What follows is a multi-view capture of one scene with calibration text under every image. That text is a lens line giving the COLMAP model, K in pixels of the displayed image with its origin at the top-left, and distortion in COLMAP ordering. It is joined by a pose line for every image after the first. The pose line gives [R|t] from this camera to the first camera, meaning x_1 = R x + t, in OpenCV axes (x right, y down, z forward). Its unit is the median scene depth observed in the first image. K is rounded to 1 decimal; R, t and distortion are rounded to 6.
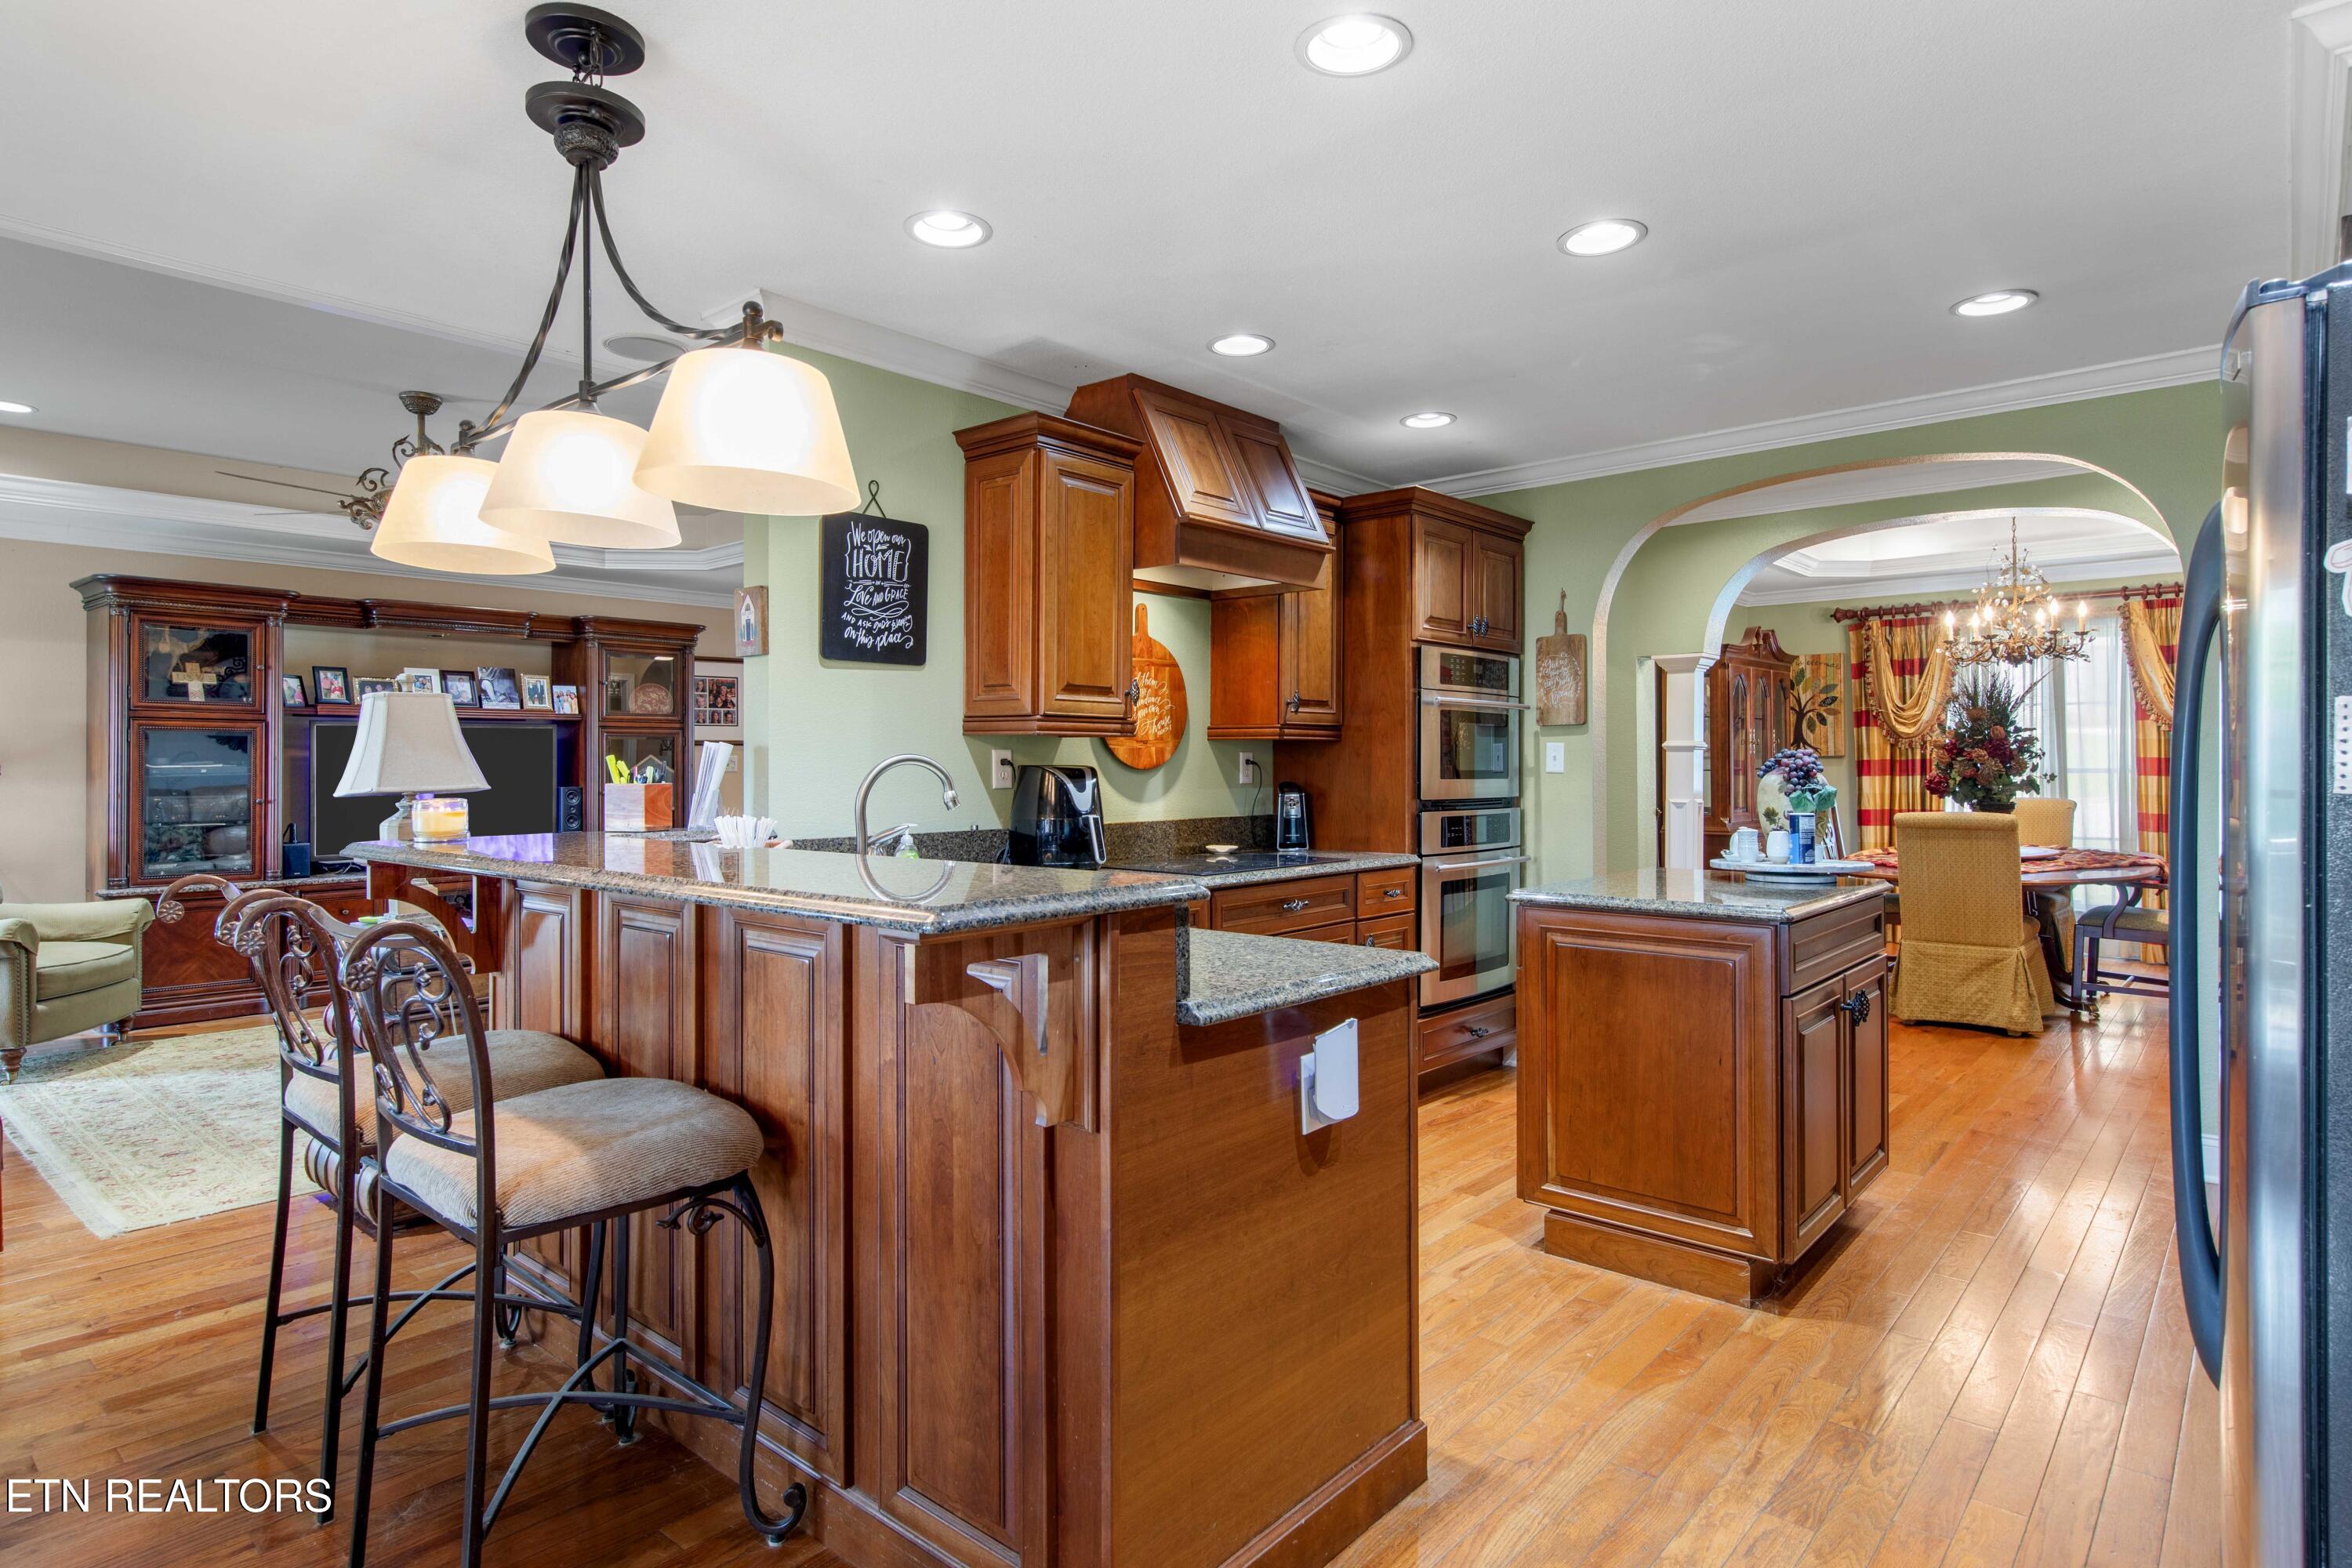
lens RADIAL K [[1314.7, 0, 1174.6], [0, 1314.7, 767.8], [0, 0, 1]] dist [0.003816, 0.000077]
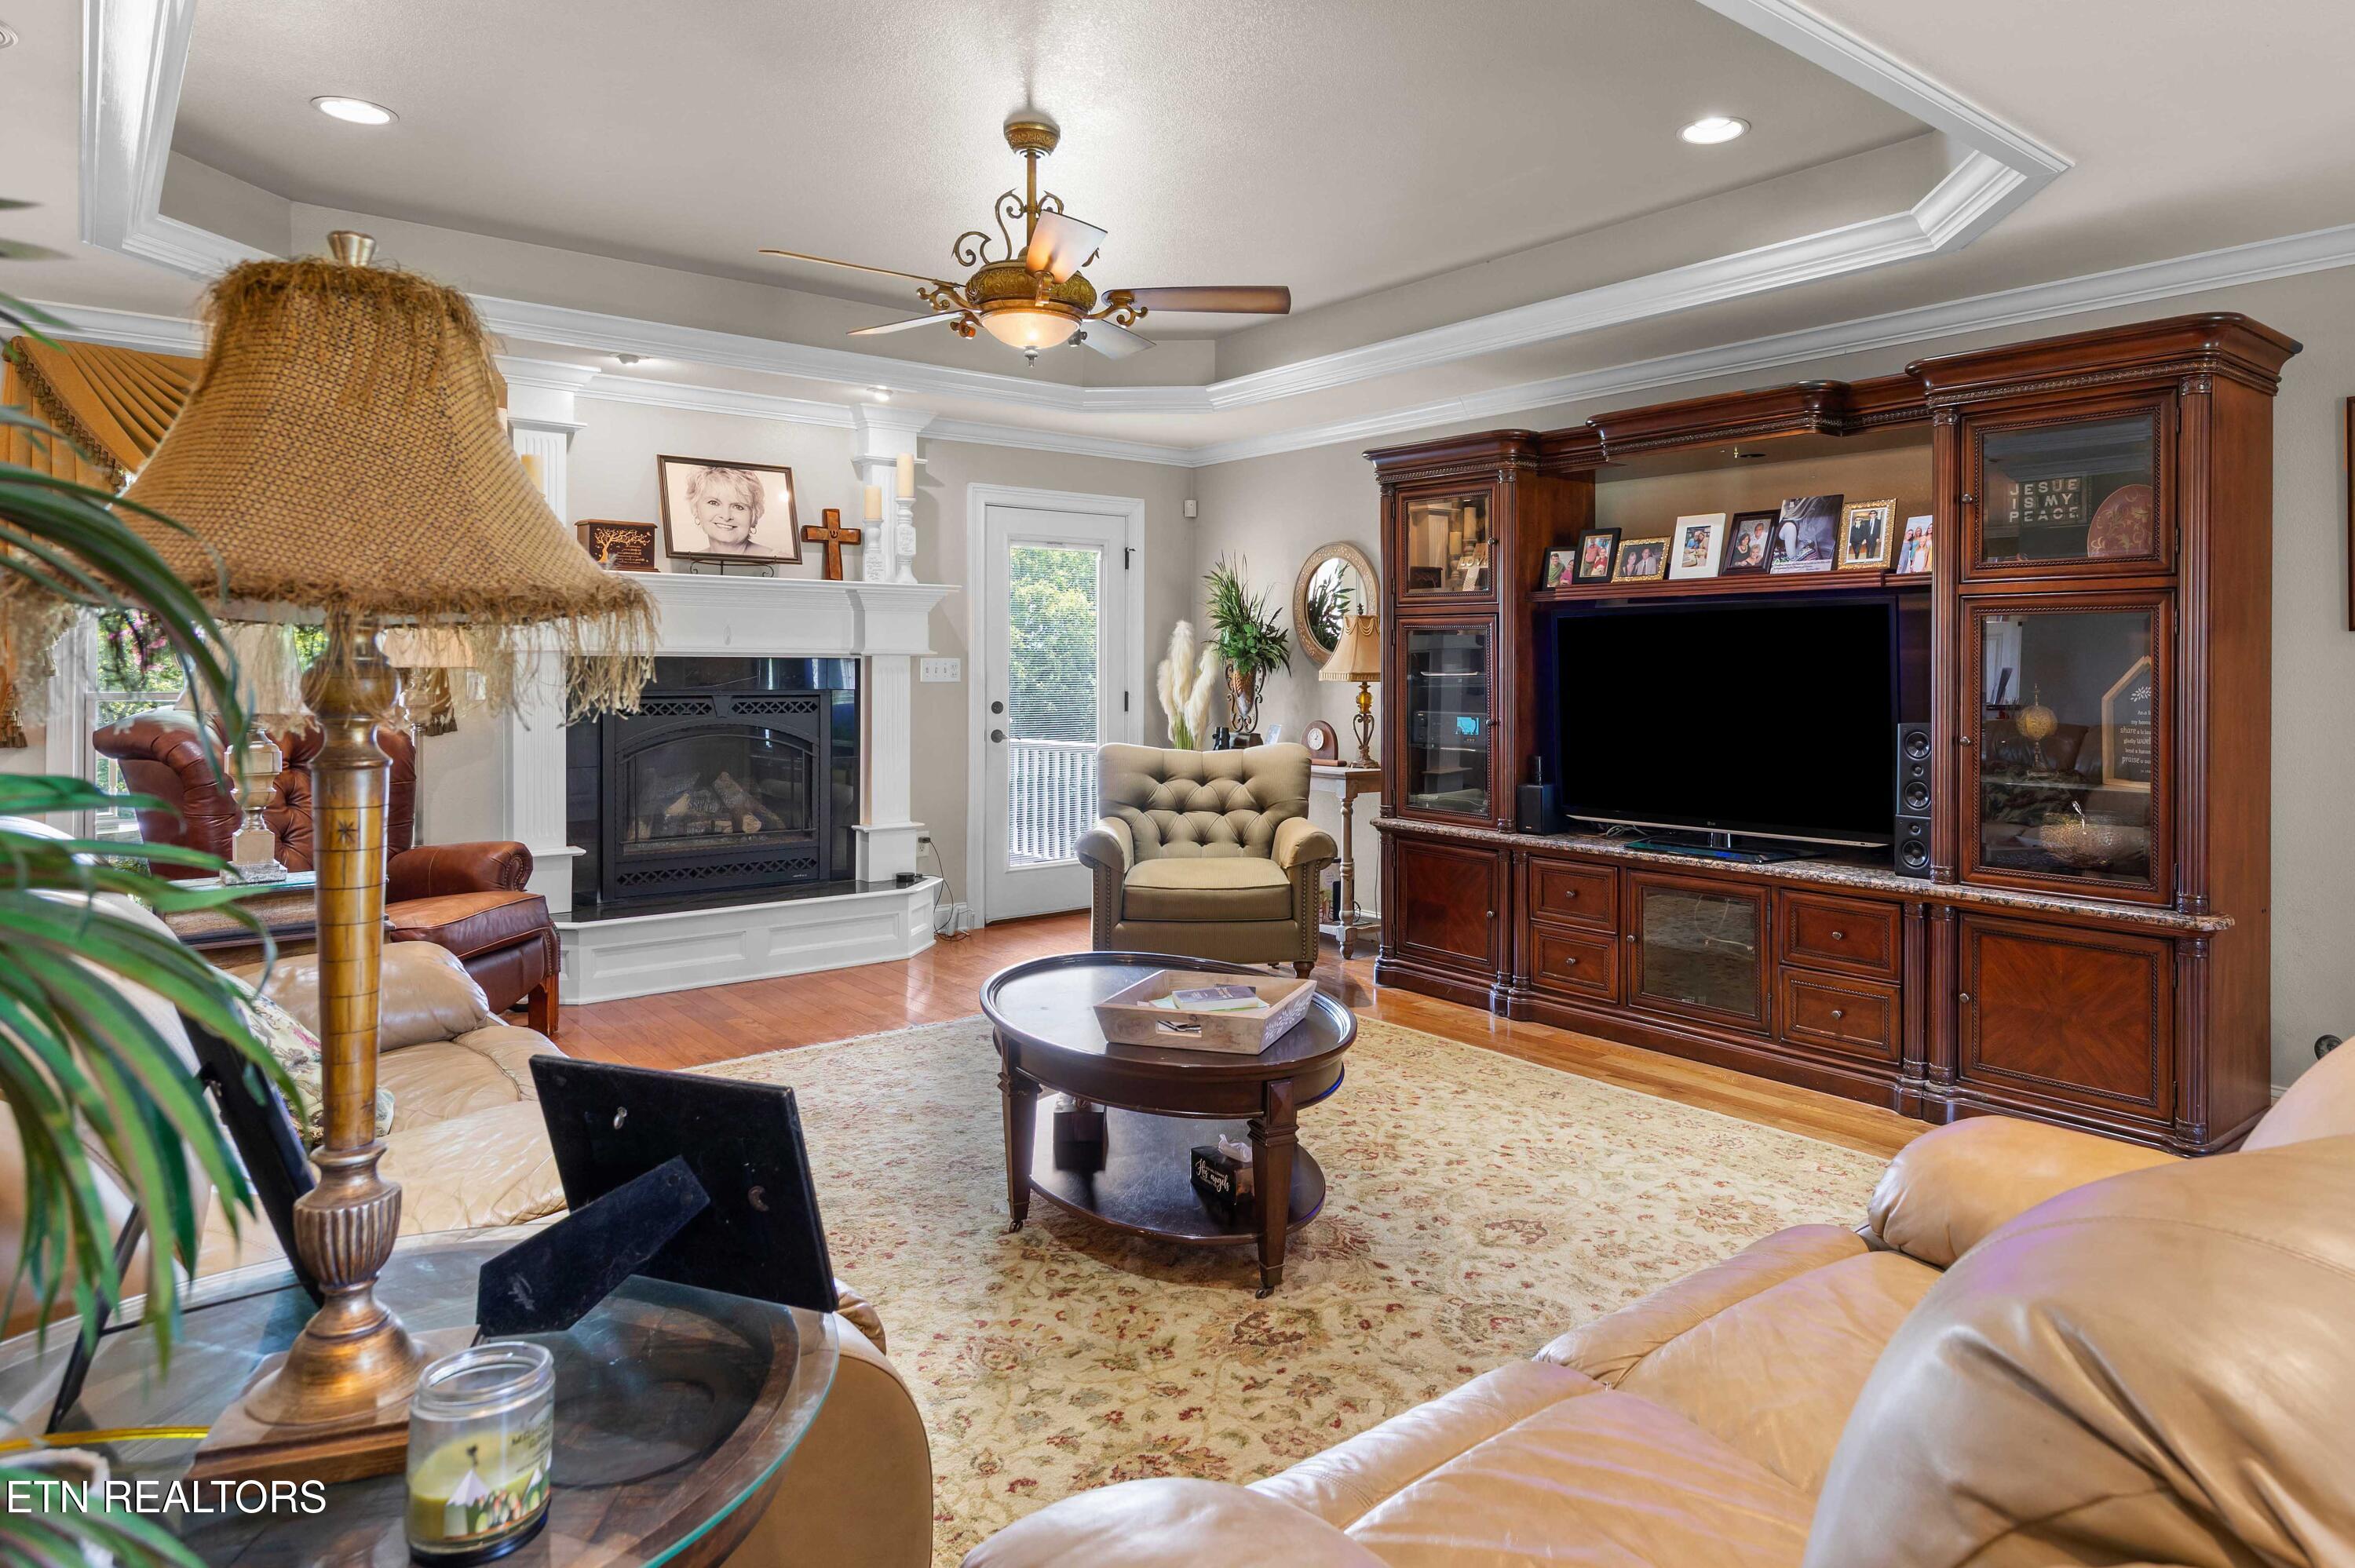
lens RADIAL K [[1394.3, 0, 1301.2], [0, 1394.3, 671.0], [0, 0, 1]] dist [0.005240, 0.001519]
pose [[-0.129099, 0.007022, -0.991607, 0.149094], [-0.005116, 0.999957, 0.007747, -0.014157], [0.991618, 0.006073, -0.129058, 1.573090]]
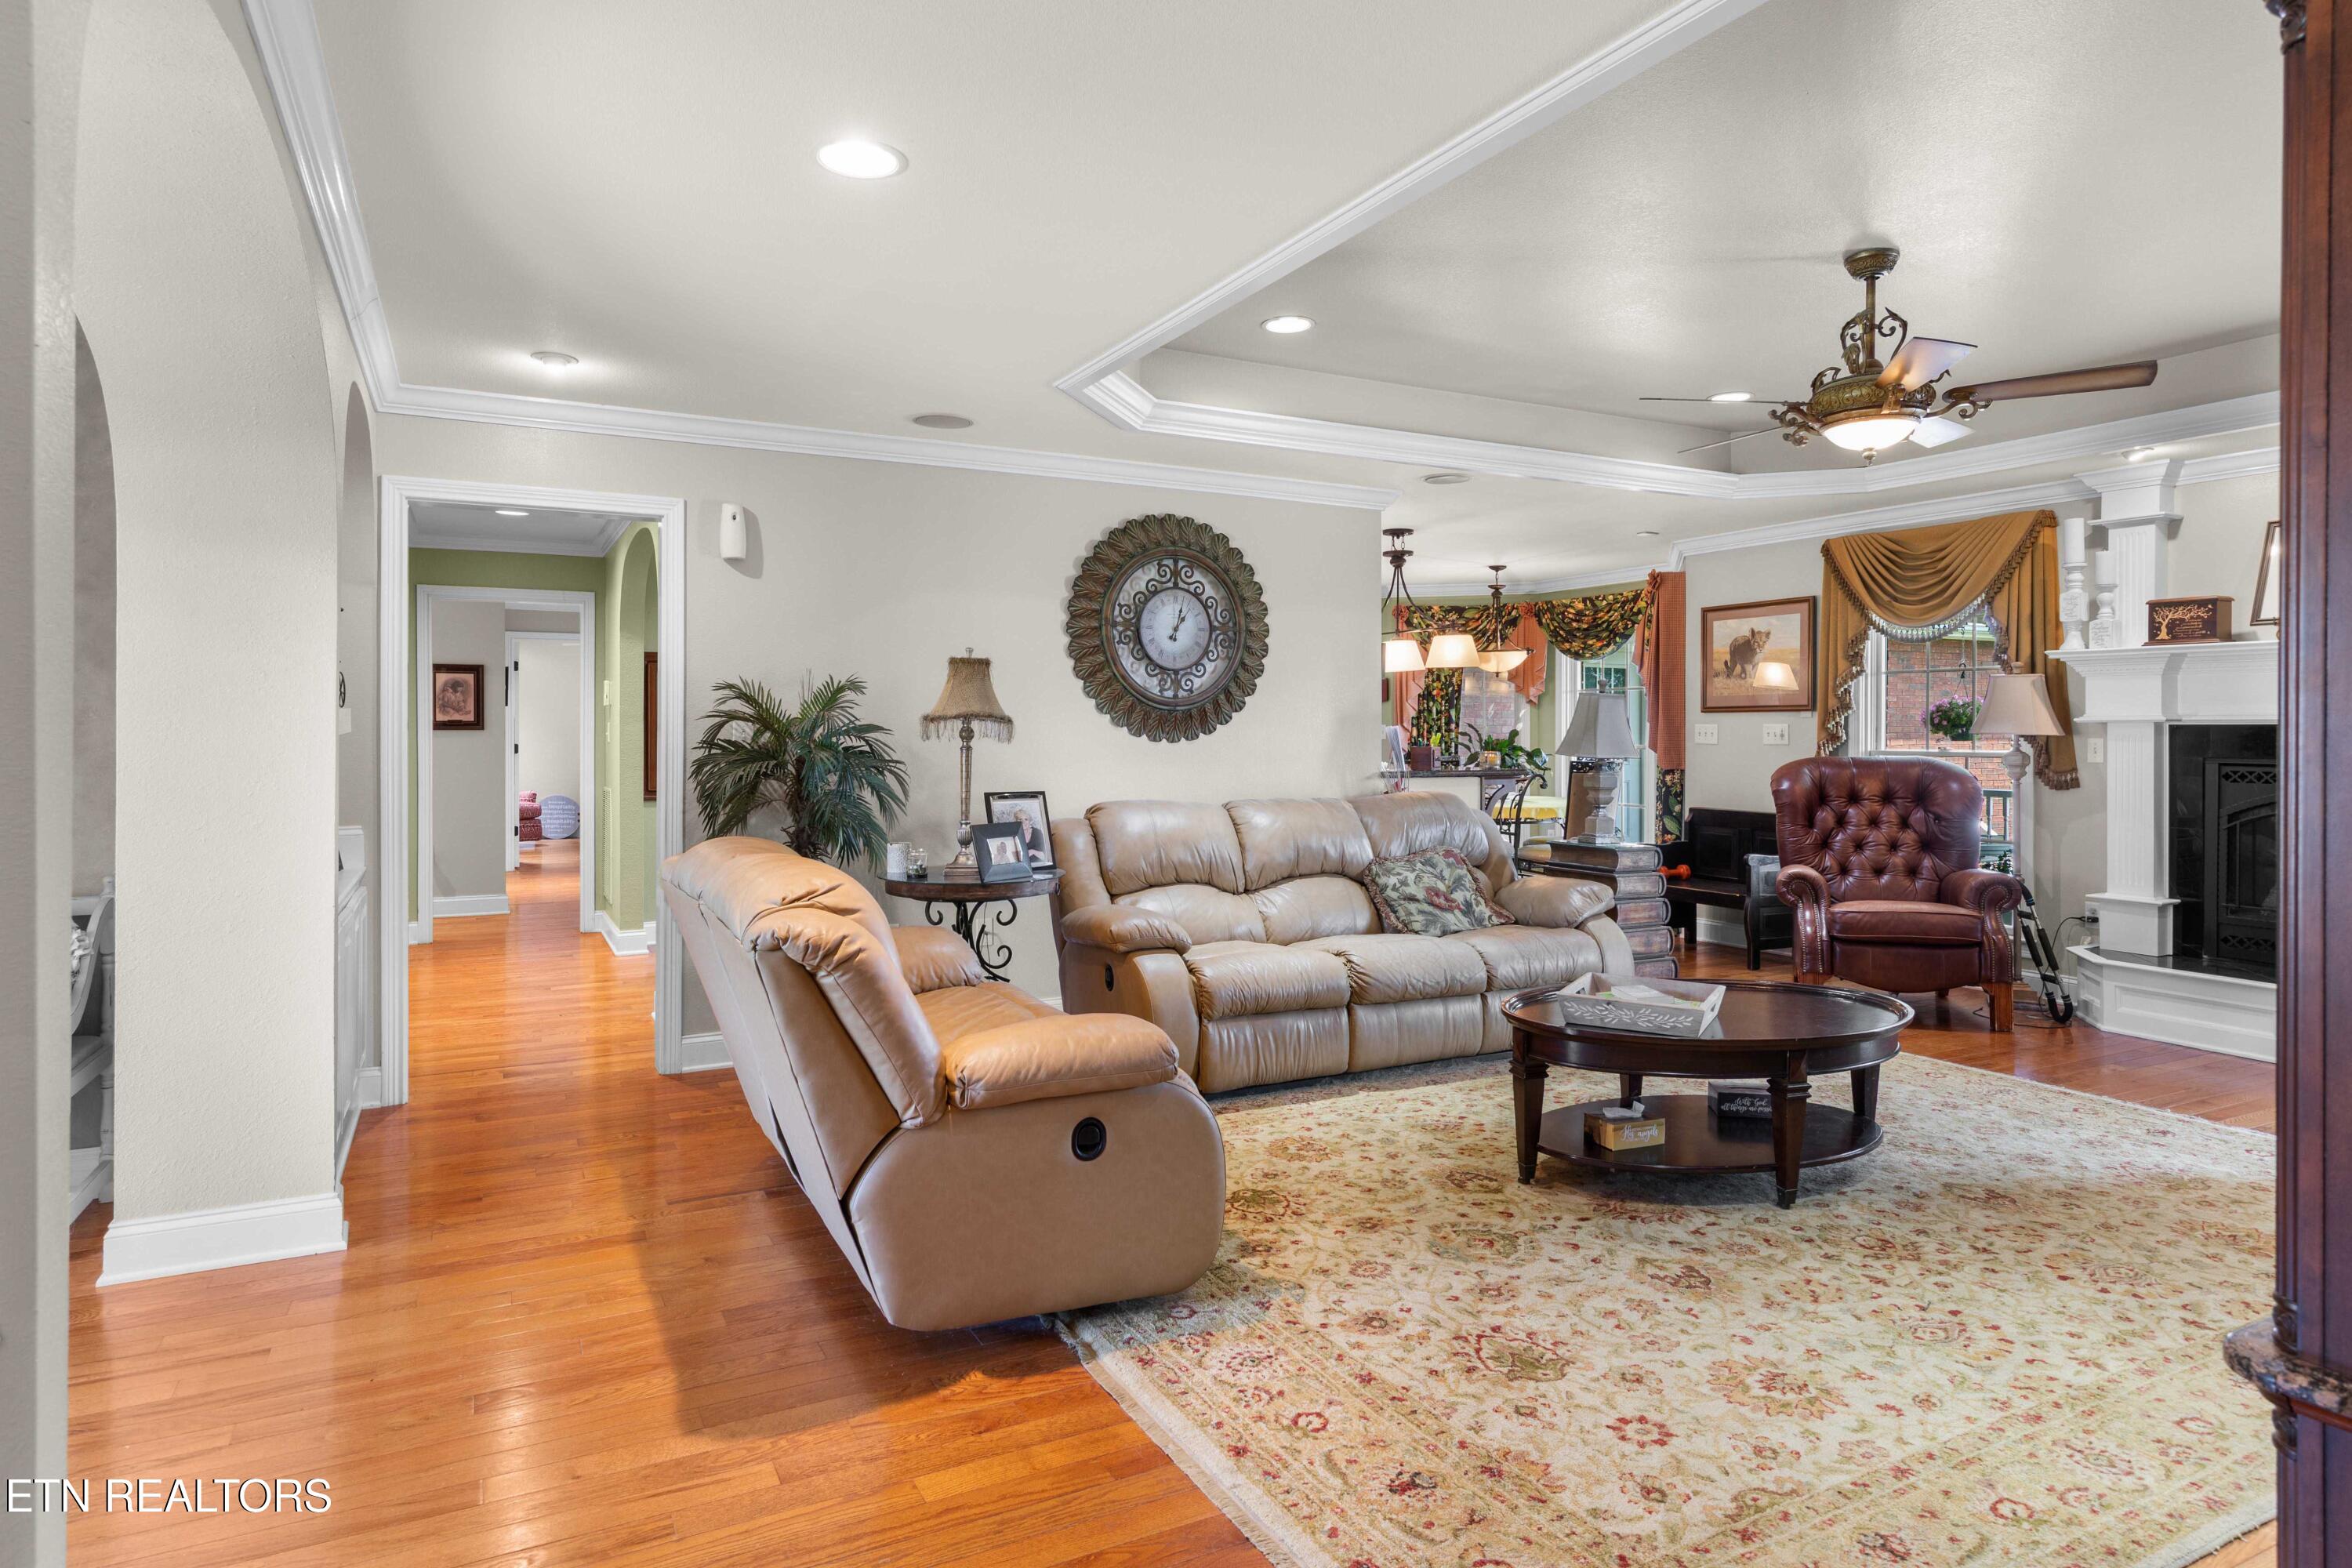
lens RADIAL K [[1314.7, 0, 1176.4], [0, 1314.7, 739.4], [0, 0, 1]] dist [0.003816, 0.000077]
pose [[-0.939305, 0.000255, 0.343084, -0.588034], [0.002973, 0.999968, 0.007396, -0.012831], [-0.343071, 0.007967, -0.939276, 2.366746]]
